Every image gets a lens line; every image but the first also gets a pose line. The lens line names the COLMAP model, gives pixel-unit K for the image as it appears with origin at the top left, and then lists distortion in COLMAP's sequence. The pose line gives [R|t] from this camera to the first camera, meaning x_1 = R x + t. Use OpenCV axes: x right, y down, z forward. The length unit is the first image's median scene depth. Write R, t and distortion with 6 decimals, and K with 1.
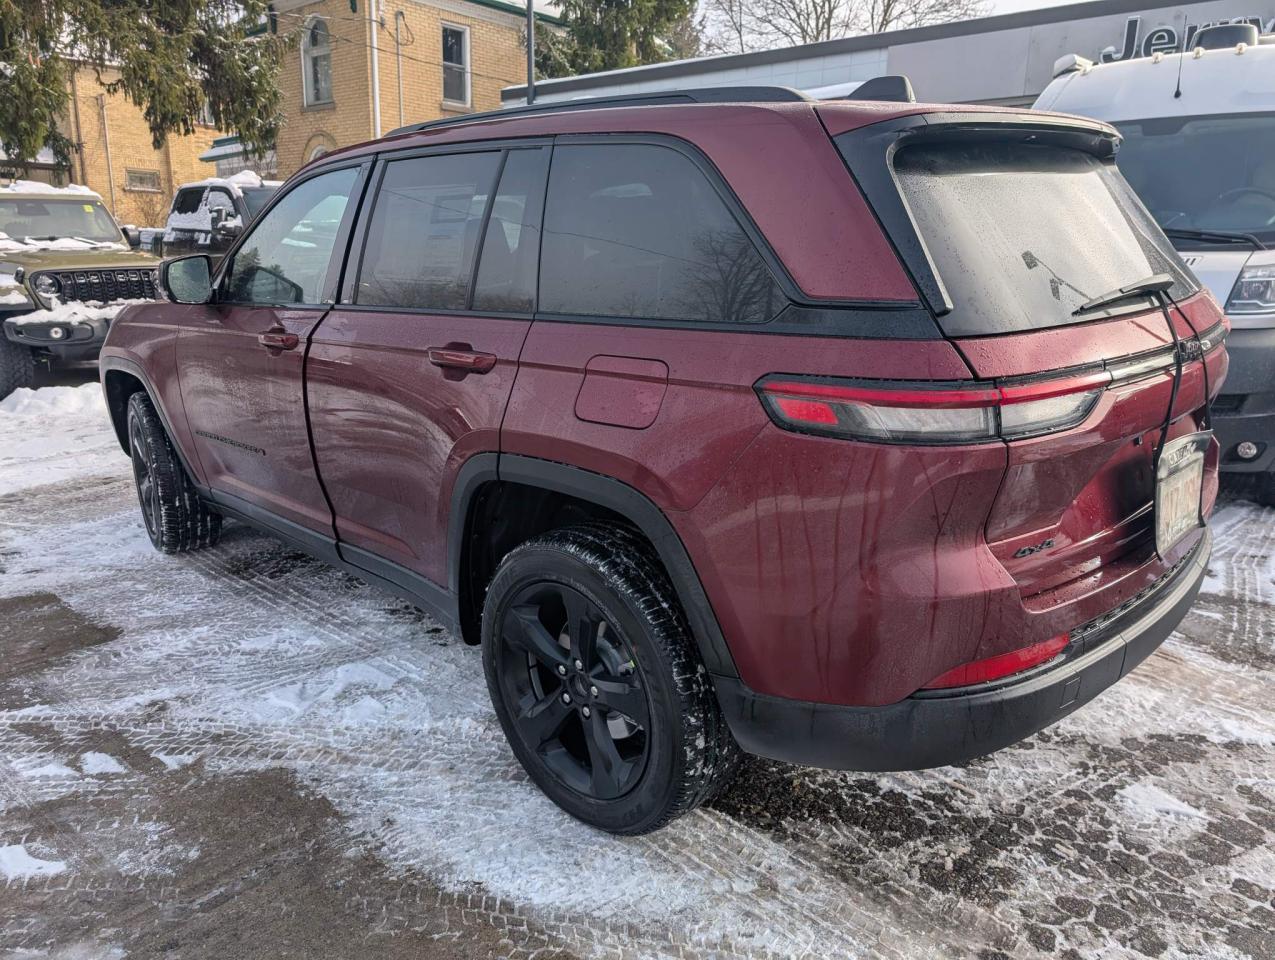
lens RADIAL K [[927.9, 0, 637.5], [0, 927.9, 480.0], [0, 0, 1]] dist [0.031032, -0.034082]
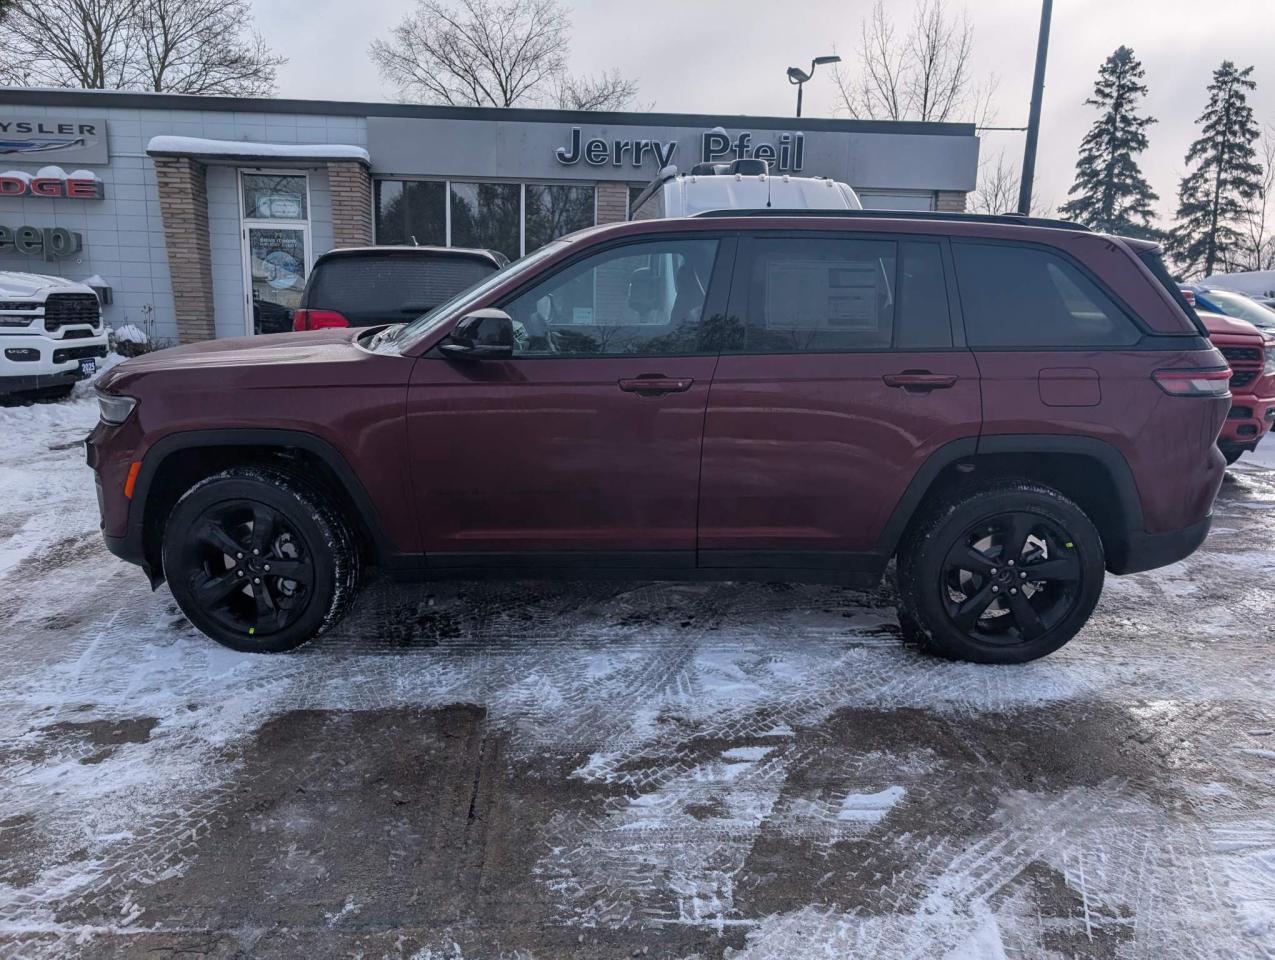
lens RADIAL K [[927.9, 0, 637.5], [0, 927.9, 480.0], [0, 0, 1]] dist [0.031032, -0.034082]
pose [[0.695259, -0.127479, 0.707365, -1.270950], [0.163414, 0.986408, 0.017149, -0.058833], [-0.699937, 0.103670, 0.706641, 0.229733]]
